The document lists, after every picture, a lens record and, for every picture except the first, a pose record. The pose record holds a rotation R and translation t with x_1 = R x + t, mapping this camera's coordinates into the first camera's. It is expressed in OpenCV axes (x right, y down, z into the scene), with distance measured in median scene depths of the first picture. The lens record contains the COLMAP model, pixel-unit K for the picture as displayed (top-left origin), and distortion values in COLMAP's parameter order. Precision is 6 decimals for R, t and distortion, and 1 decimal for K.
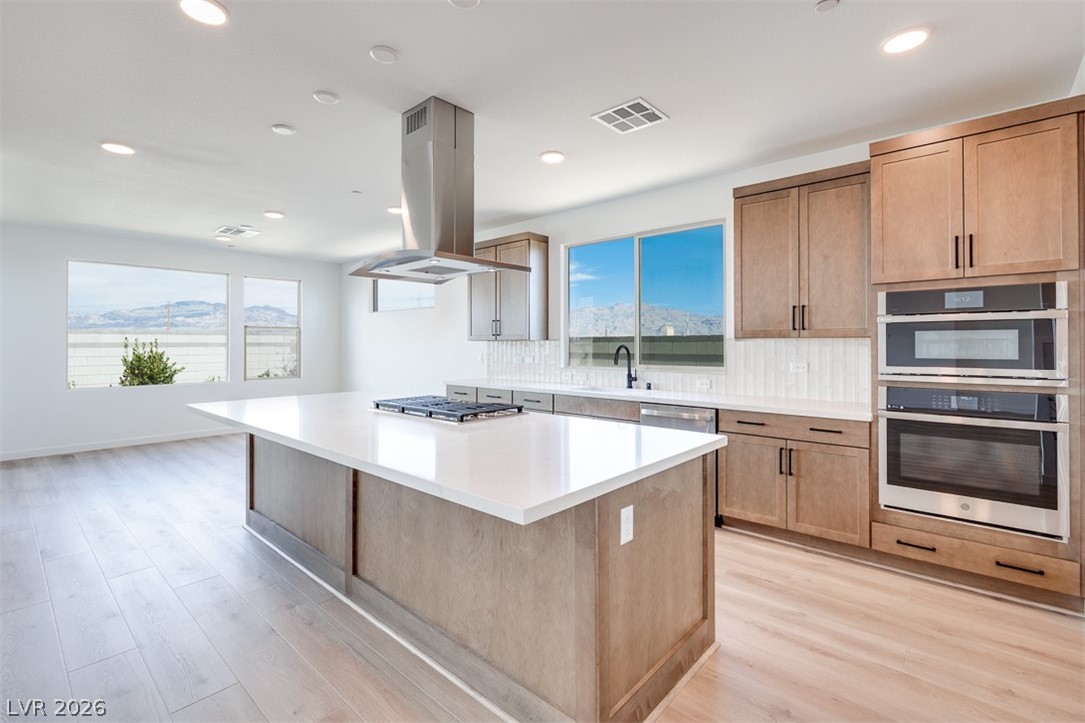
lens RADIAL K [[497.7, 0, 537.4], [0, 497.7, 342.7], [0, 0, 1]] dist [-0.003657, -0.002960]
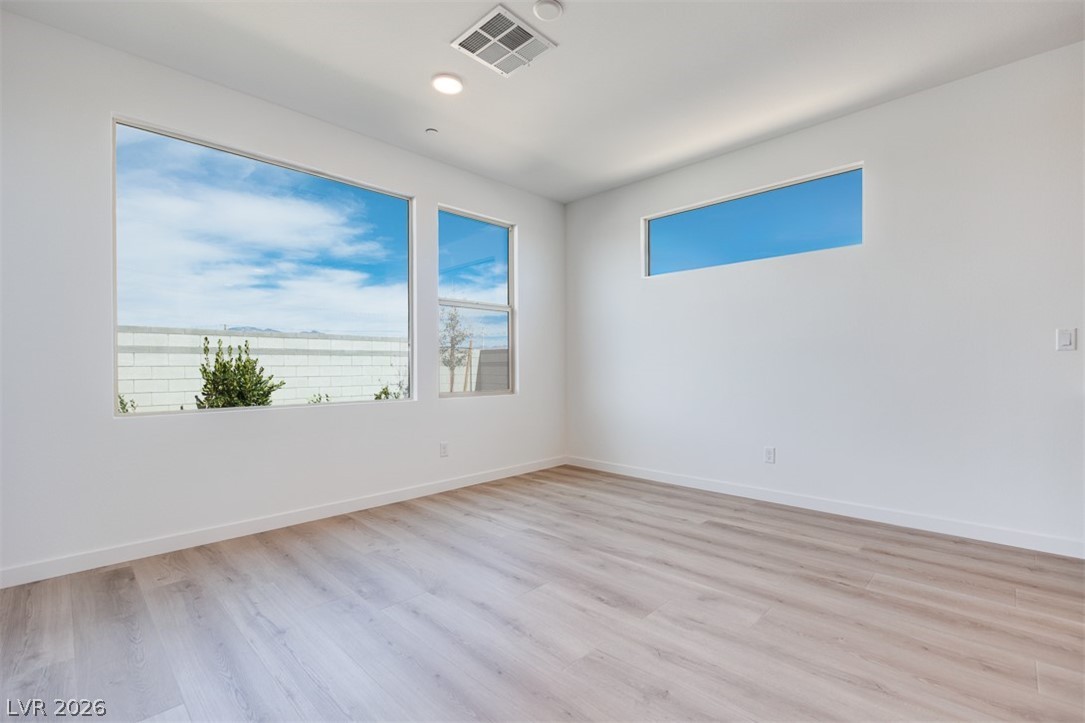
lens RADIAL K [[481.1, 0, 564.8], [0, 481.1, 372.1], [0, 0, 1]] dist [-0.013554, -0.000084]
pose [[0.999862, -0.003502, -0.016260, -0.735752], [0.003692, 0.999925, 0.011713, 0.071379], [0.016217, -0.011772, 0.999799, 0.789643]]
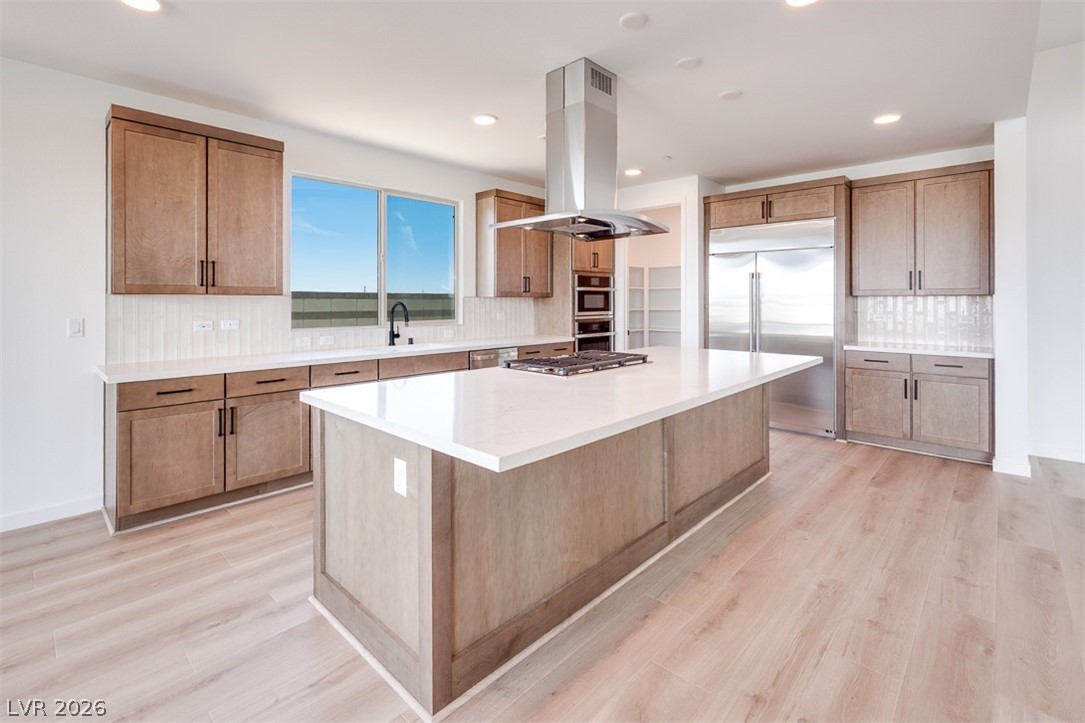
lens RADIAL K [[490.0, 0, 528.4], [0, 490.0, 300.9], [0, 0, 1]] dist [-0.001996, -0.000588]
pose [[0.030208, 0.001348, 0.999543, -0.804436], [-0.003621, 0.999993, -0.001239, 0.003156], [-0.999537, -0.003582, 0.030212, 0.717955]]
